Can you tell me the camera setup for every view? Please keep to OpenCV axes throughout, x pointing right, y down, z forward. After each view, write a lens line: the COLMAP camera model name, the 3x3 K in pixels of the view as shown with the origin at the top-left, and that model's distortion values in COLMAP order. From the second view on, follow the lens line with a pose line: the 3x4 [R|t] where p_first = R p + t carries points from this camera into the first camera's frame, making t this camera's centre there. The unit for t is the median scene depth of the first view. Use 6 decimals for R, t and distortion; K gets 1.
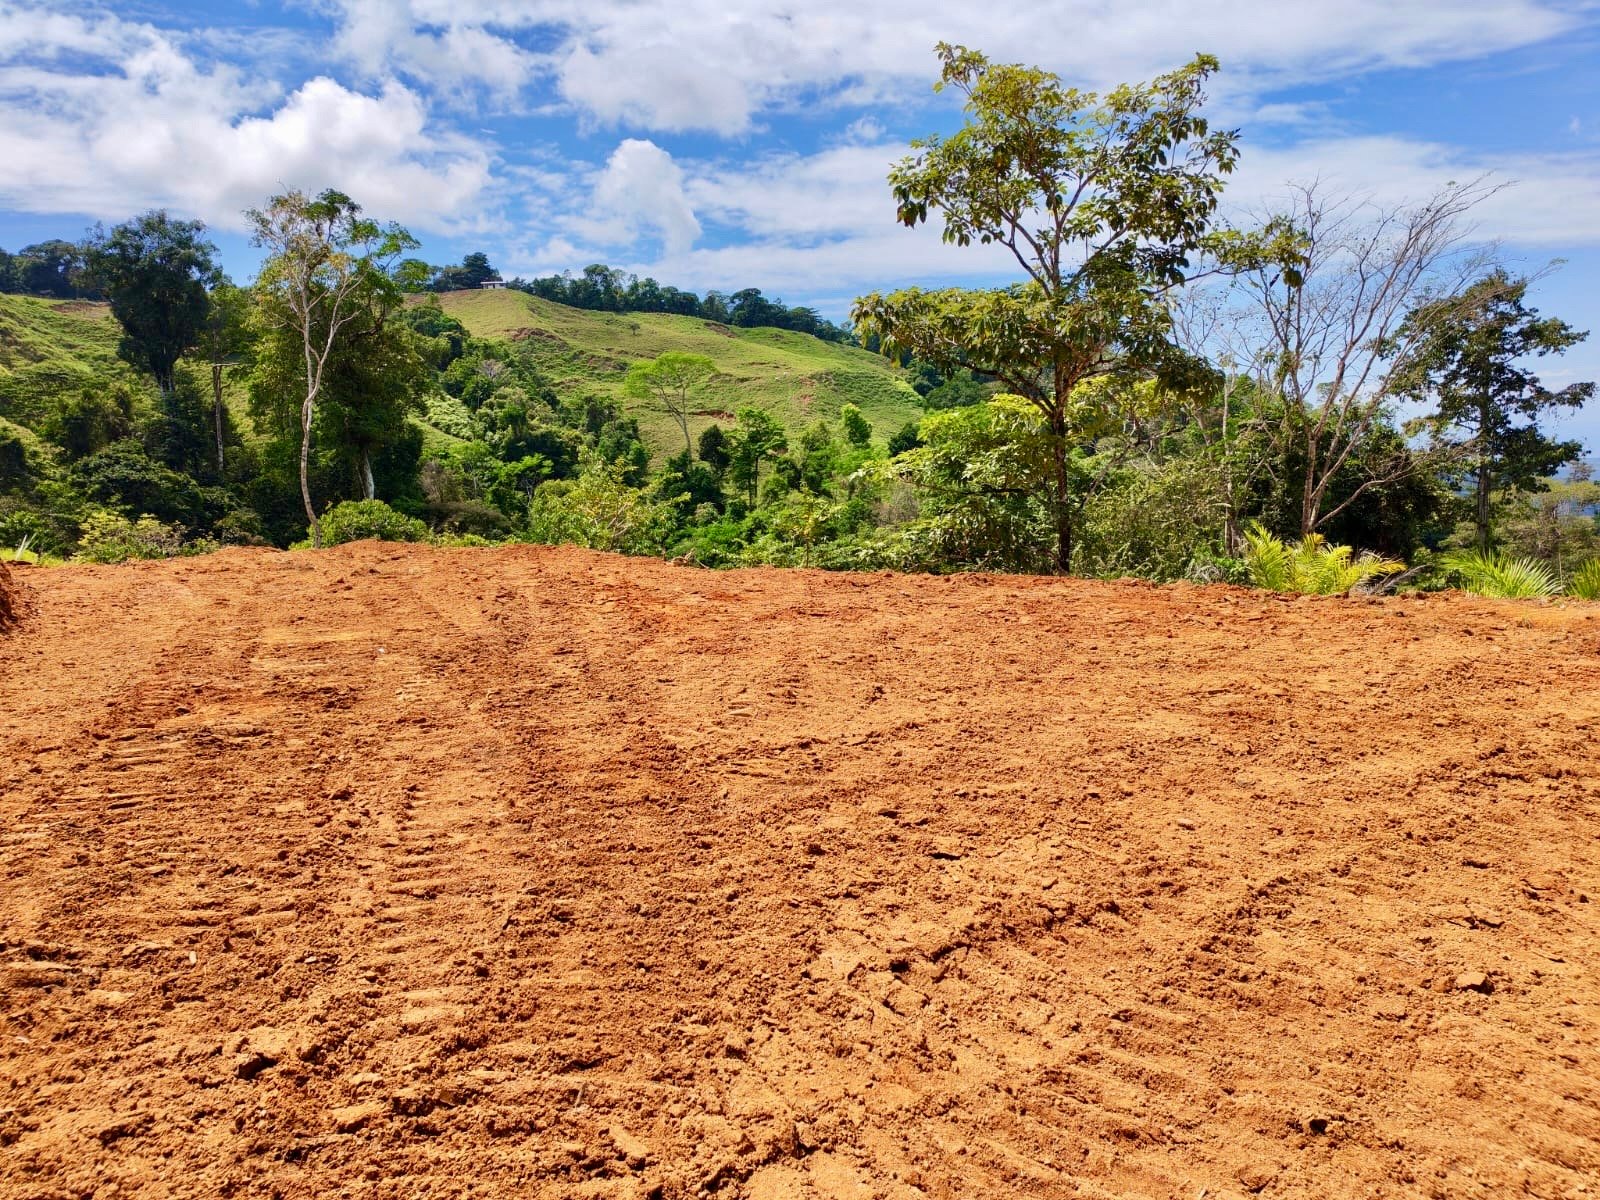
lens RADIAL K [[1212.2, 0, 803.1], [0, 1212.2, 608.4], [0, 0, 1]] dist [0.105248, -0.157179]
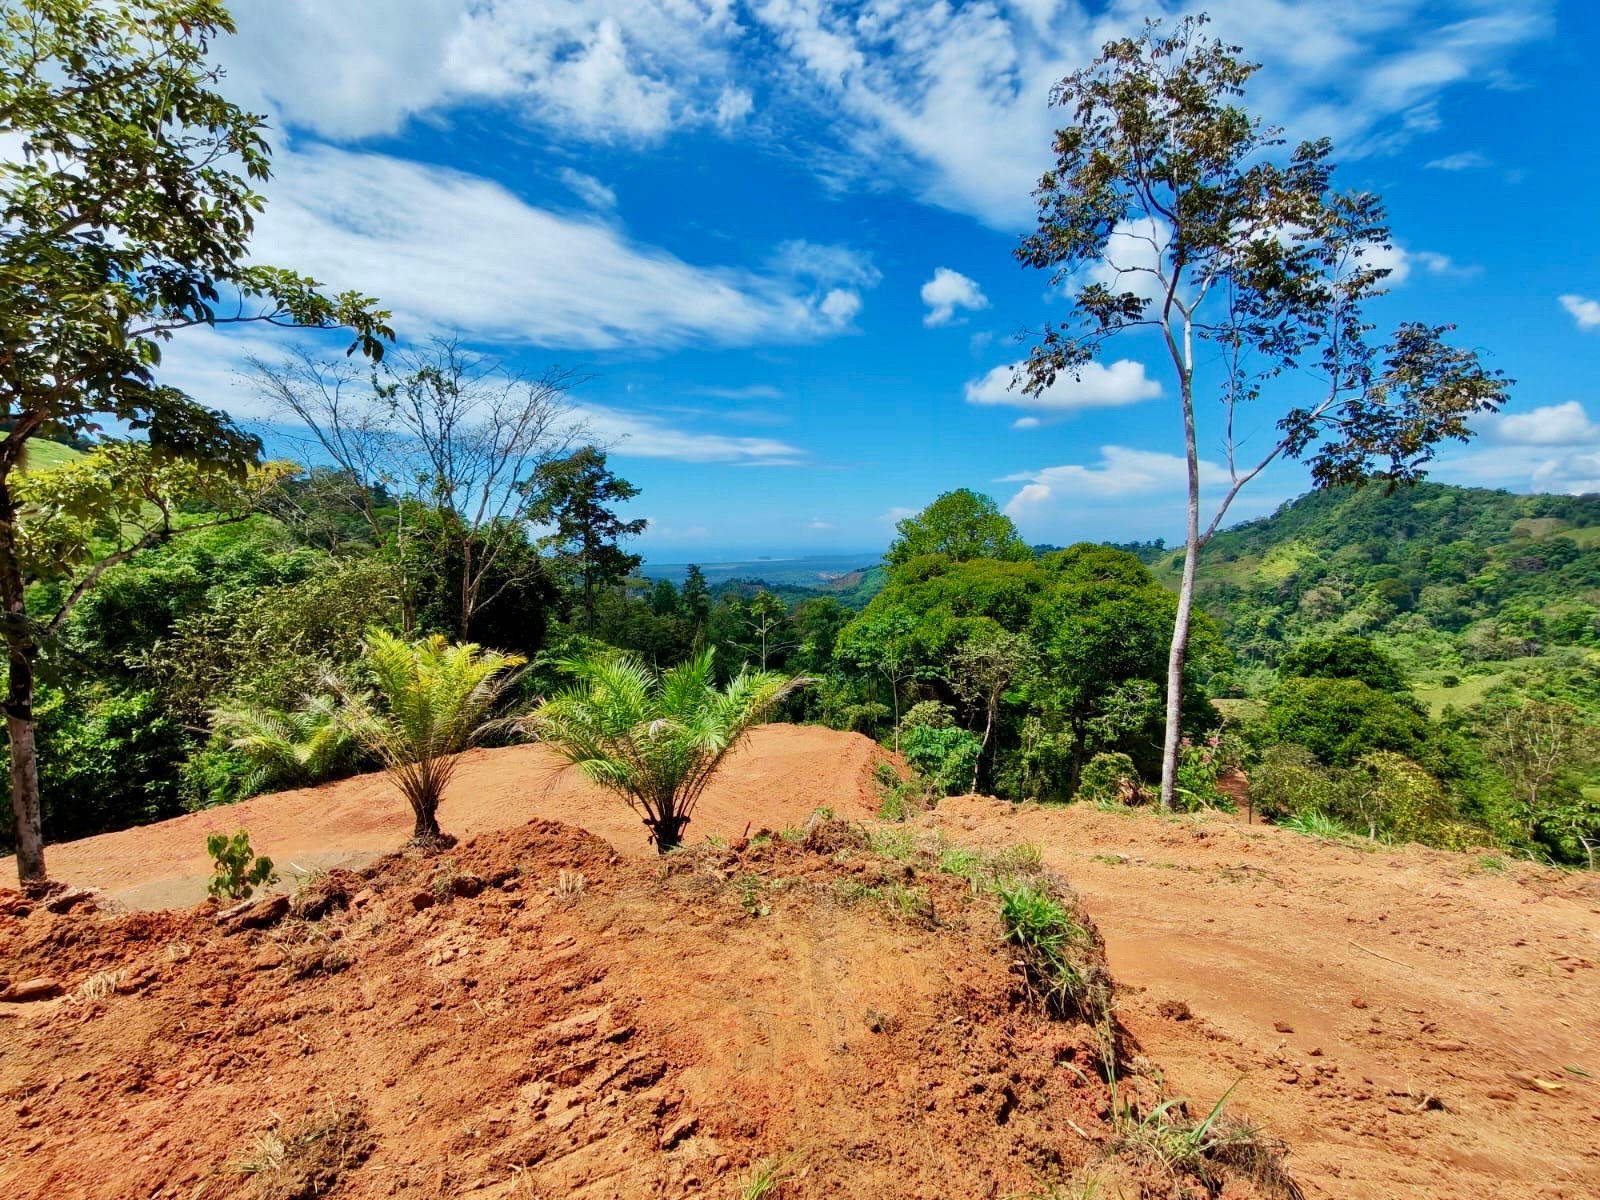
lens RADIAL K [[710.5, 0, 800.0], [0, 710.5, 600.0], [0, 0, 1]] dist [-0.027010, 0.000179]
pose [[0.702501, -0.013544, 0.711554, 0.122818], [0.061229, 0.997262, -0.041467, -0.026852], [-0.709044, 0.072698, 0.701407, 0.220001]]
